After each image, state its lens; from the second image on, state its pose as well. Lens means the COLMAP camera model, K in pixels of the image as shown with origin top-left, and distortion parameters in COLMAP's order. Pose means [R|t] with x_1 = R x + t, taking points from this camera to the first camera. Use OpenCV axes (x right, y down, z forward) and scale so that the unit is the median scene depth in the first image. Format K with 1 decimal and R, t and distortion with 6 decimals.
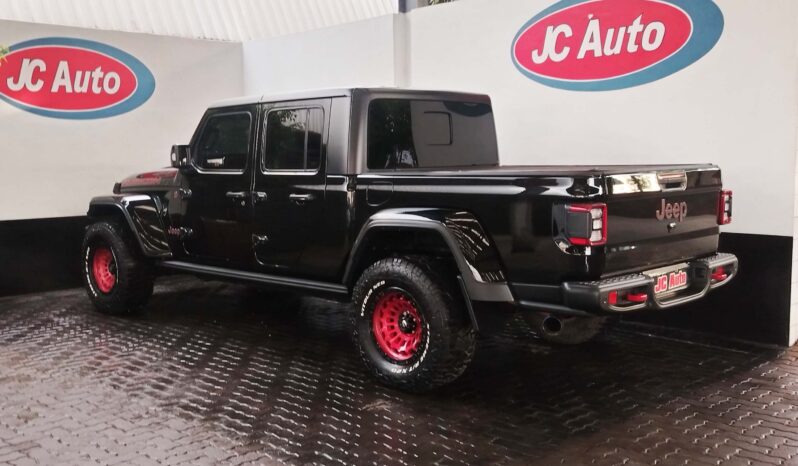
lens RADIAL K [[798.9, 0, 351.1], [0, 798.9, 239.0], [0, 0, 1]] dist [0.058537, 0.000000]
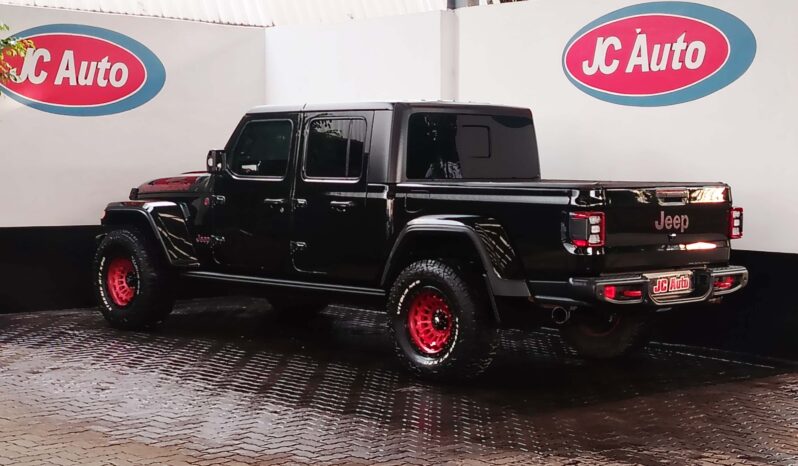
lens RADIAL K [[1291.4, 0, 394.5], [0, 1291.4, 226.1], [0, 0, 1]] dist [0.141613, 0.000000]
pose [[0.999659, 0.025389, 0.006042, -0.003774], [-0.025027, 0.998234, -0.053866, 0.056314], [-0.007399, 0.053697, 0.998530, -0.589377]]
